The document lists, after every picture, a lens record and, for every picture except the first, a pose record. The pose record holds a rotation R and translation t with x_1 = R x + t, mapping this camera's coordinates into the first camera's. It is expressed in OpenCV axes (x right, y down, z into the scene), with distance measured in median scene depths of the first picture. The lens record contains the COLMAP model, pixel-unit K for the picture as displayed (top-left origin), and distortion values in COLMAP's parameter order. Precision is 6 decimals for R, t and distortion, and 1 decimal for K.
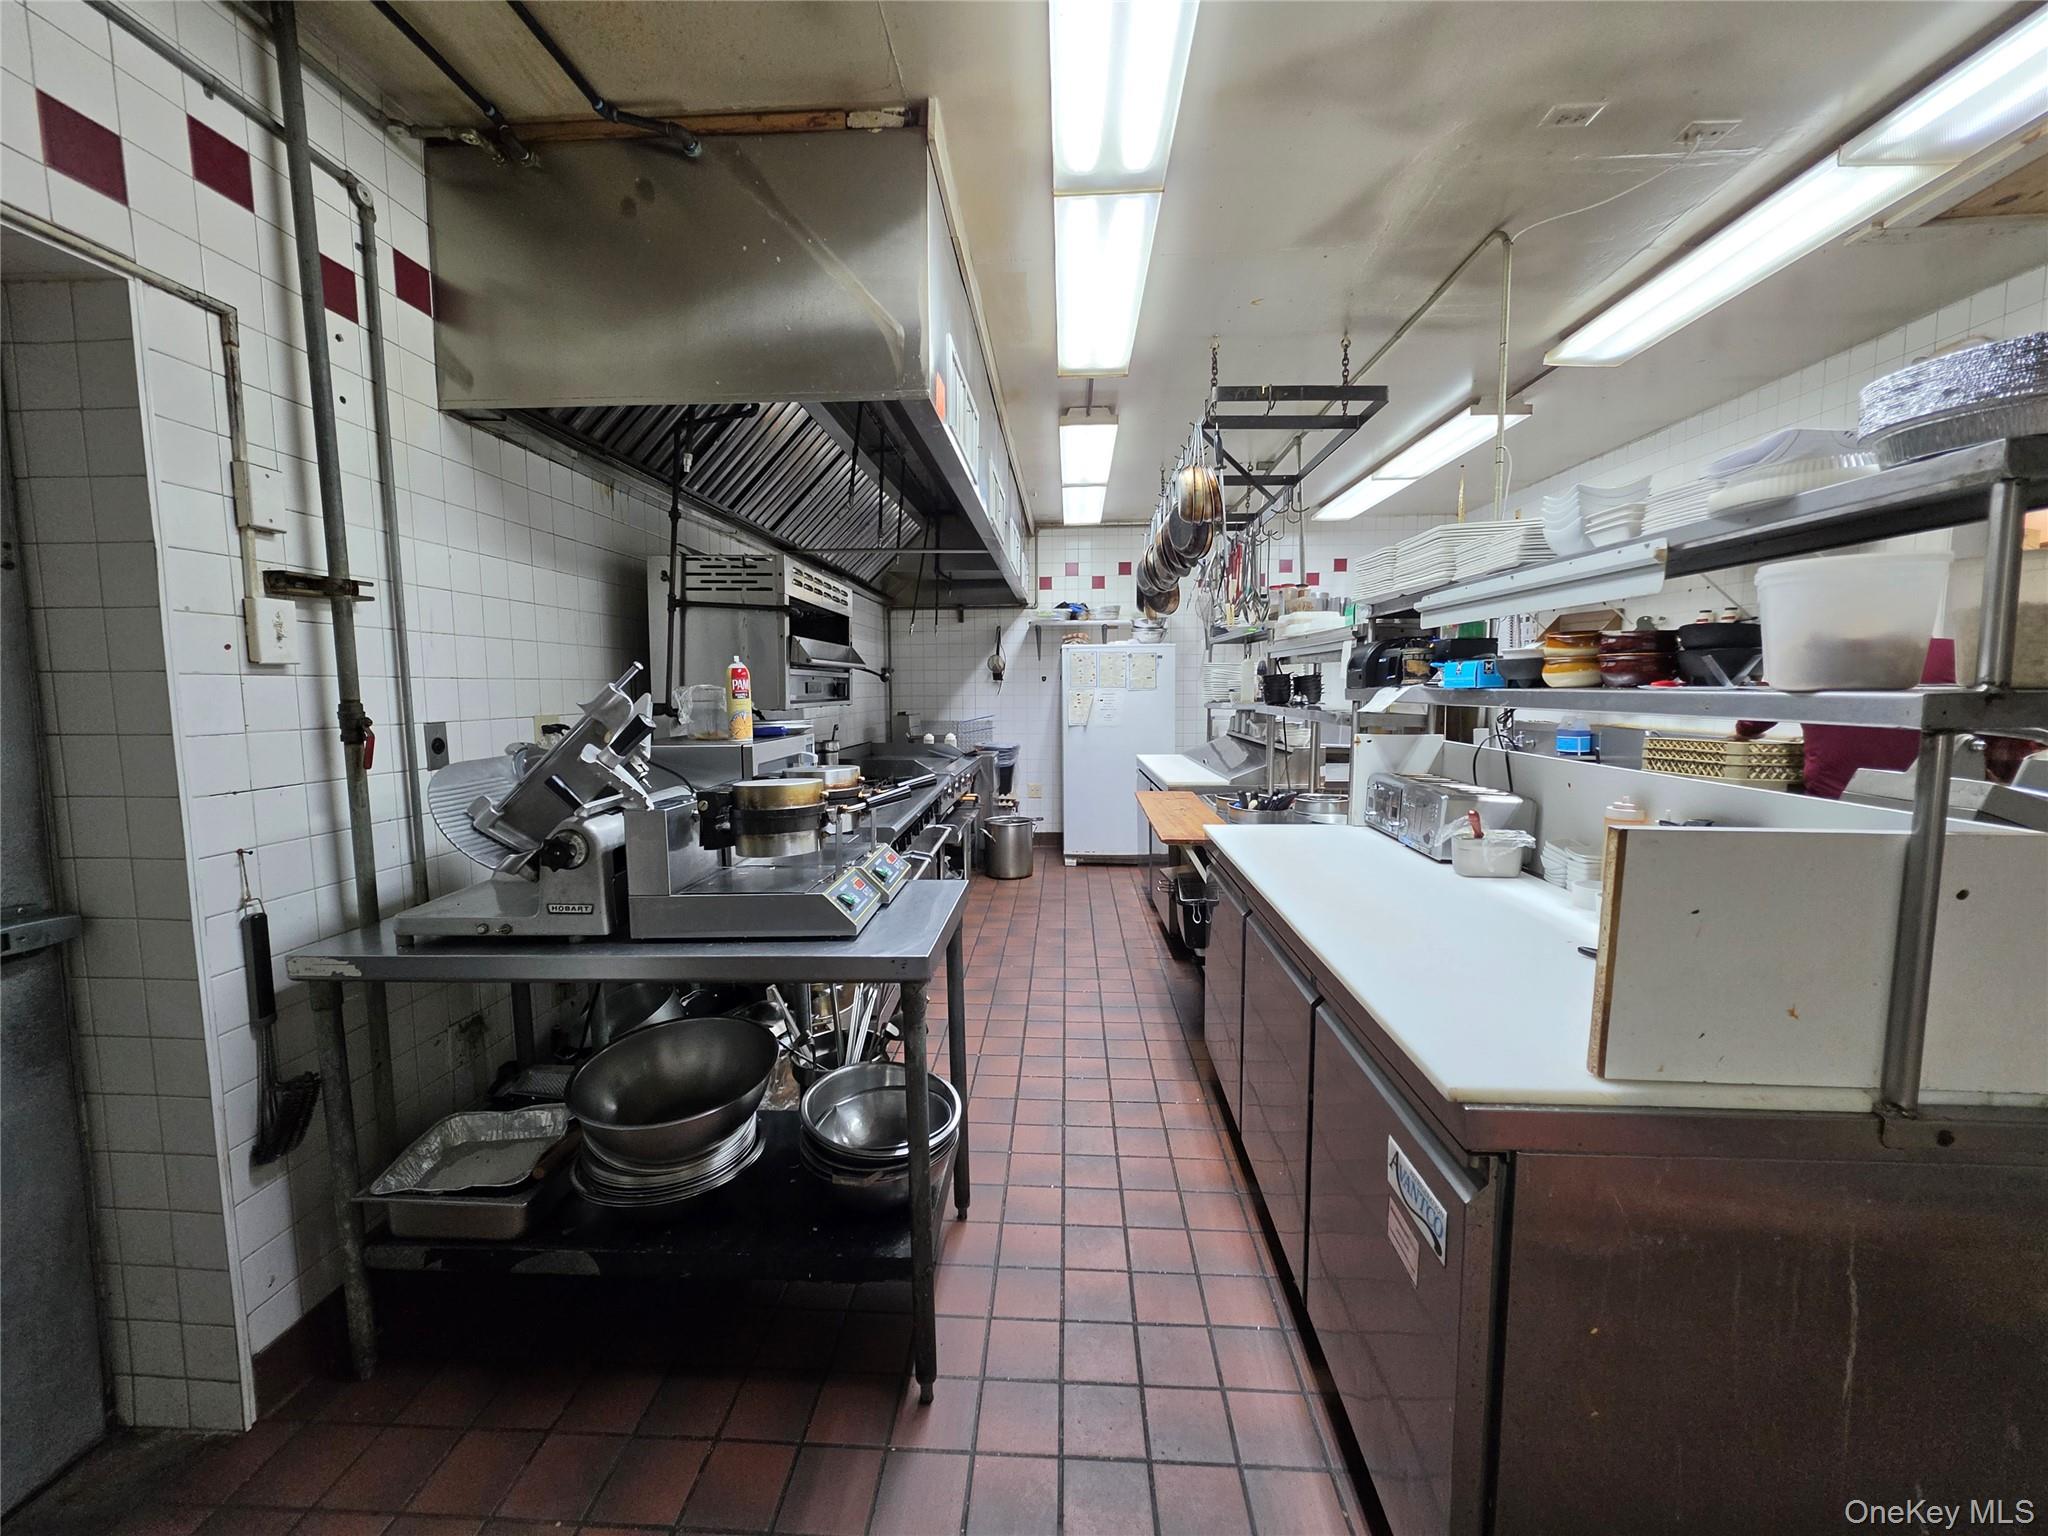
lens RADIAL K [[816.0, 0, 1028.5], [0, 816.0, 767.4], [0, 0, 1]] dist [-0.007046, 0.002349]
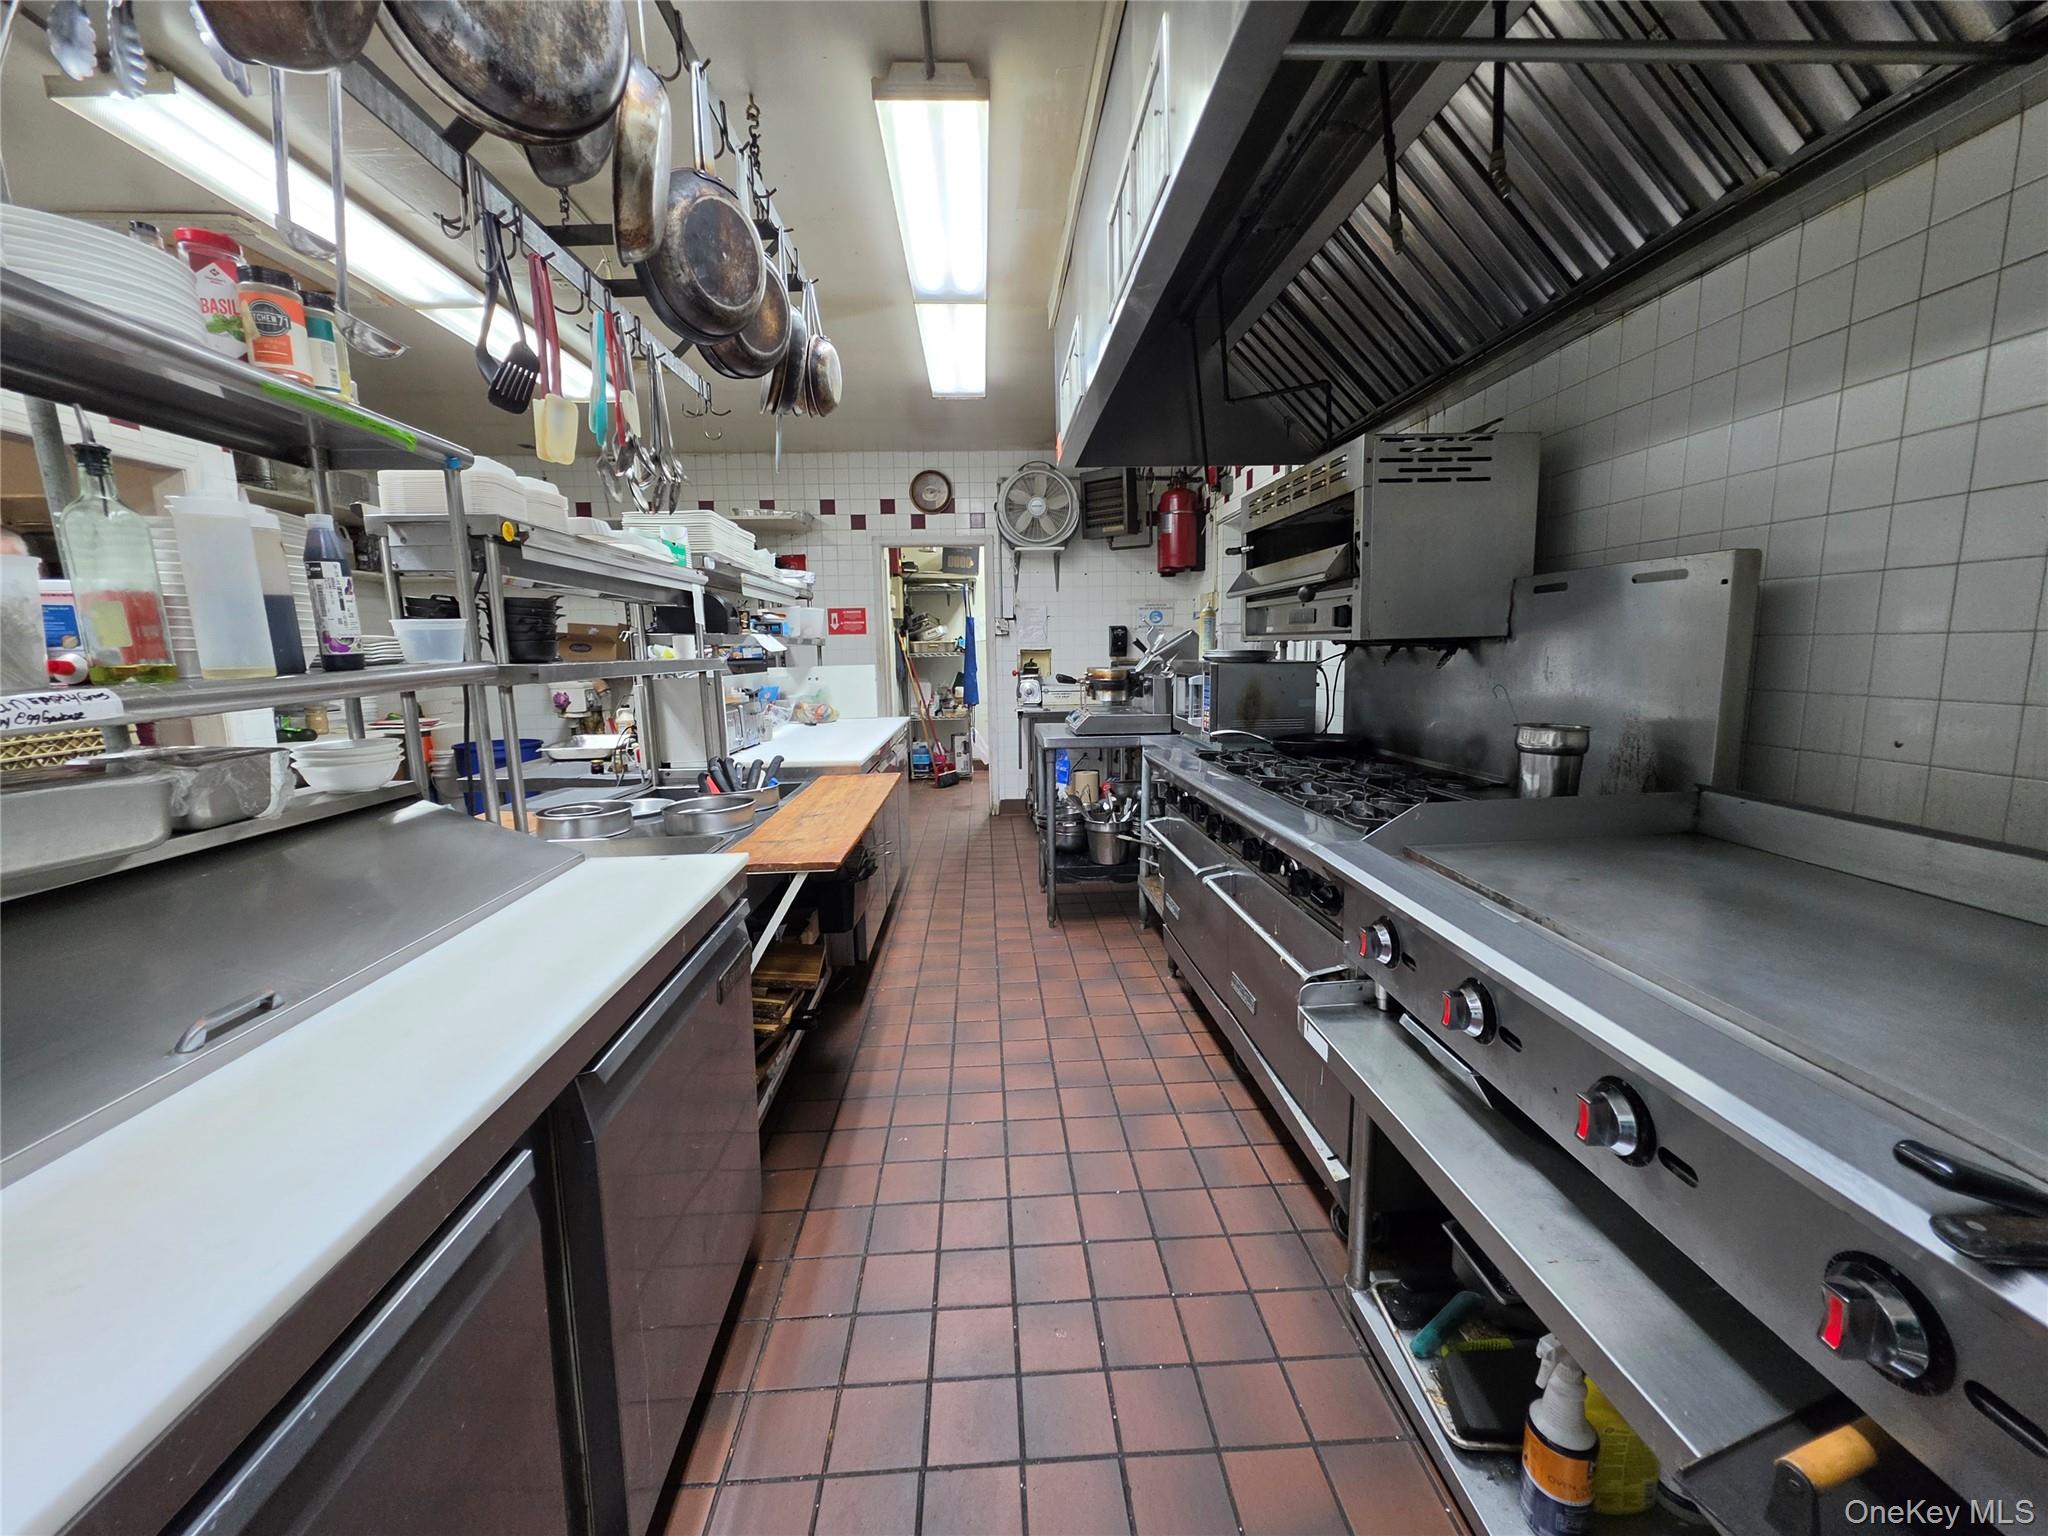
lens RADIAL K [[816.0, 0, 1017.9], [0, 816.0, 766.3], [0, 0, 1]] dist [-0.007046, 0.002349]
pose [[-0.995441, 0.036034, -0.088307, 0.089171], [0.014197, 0.971552, 0.236401, -0.150126], [0.094314, 0.234069, -0.967635, 1.725226]]
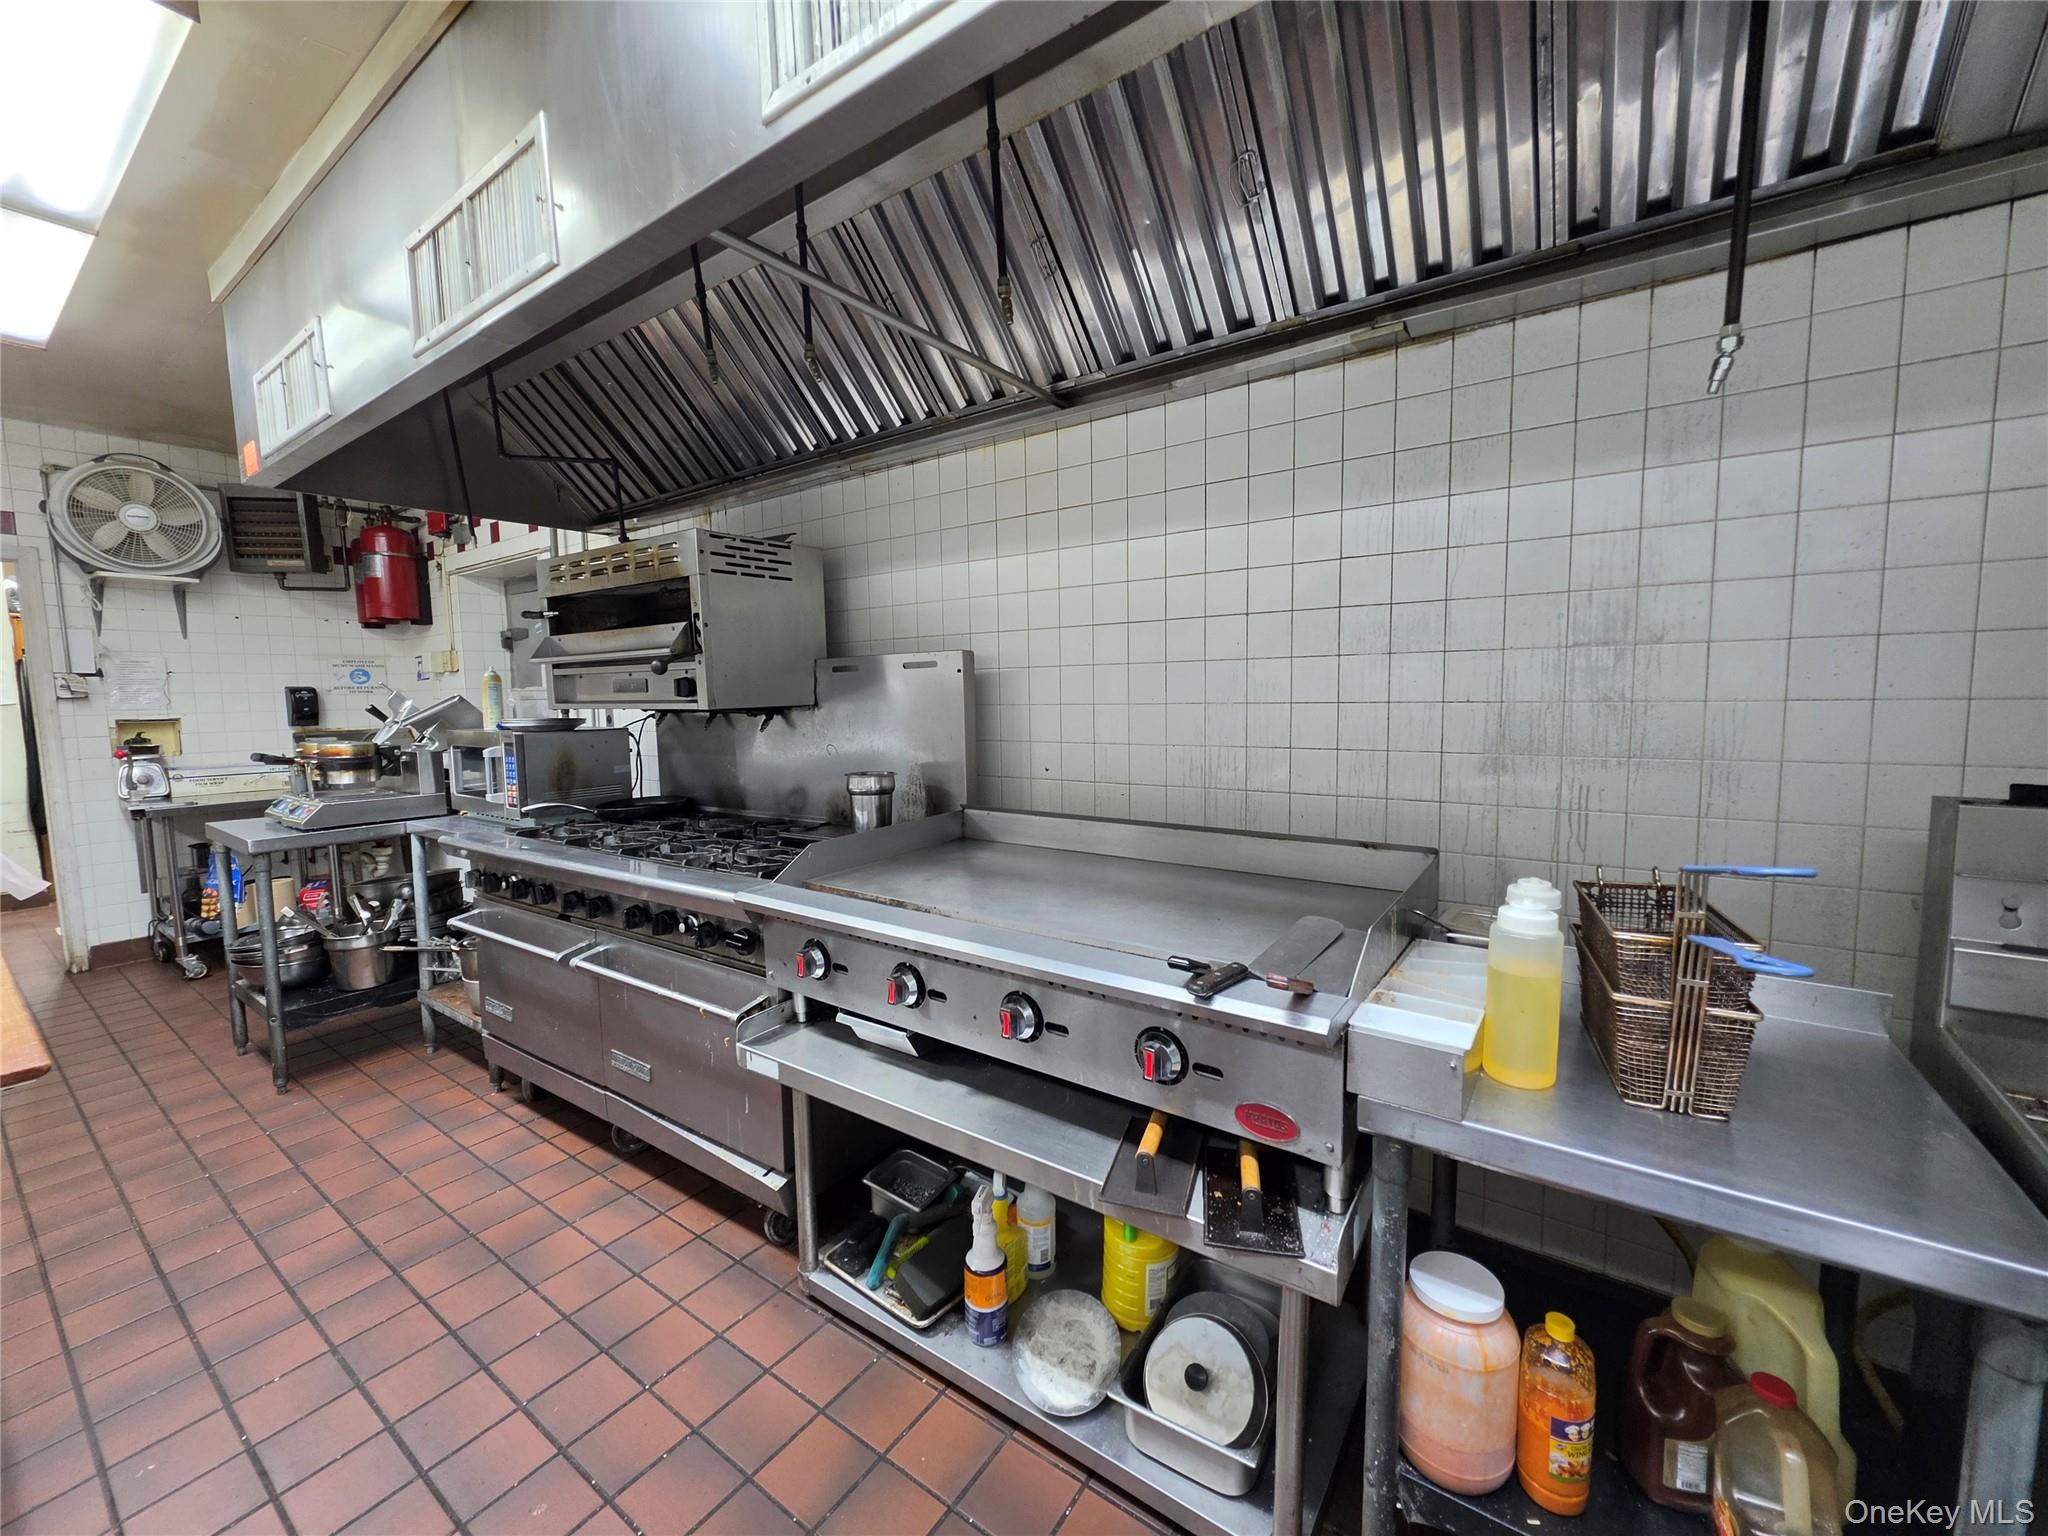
lens RADIAL K [[816.0, 0, 1021.8], [0, 816.0, 767.9], [0, 0, 1]] dist [-0.007046, 0.002349]
pose [[-0.540019, 0.092912, -0.836508, 0.211036], [-0.057476, 0.987497, 0.146787, -0.160823], [0.839688, 0.127347, -0.527927, 1.720139]]
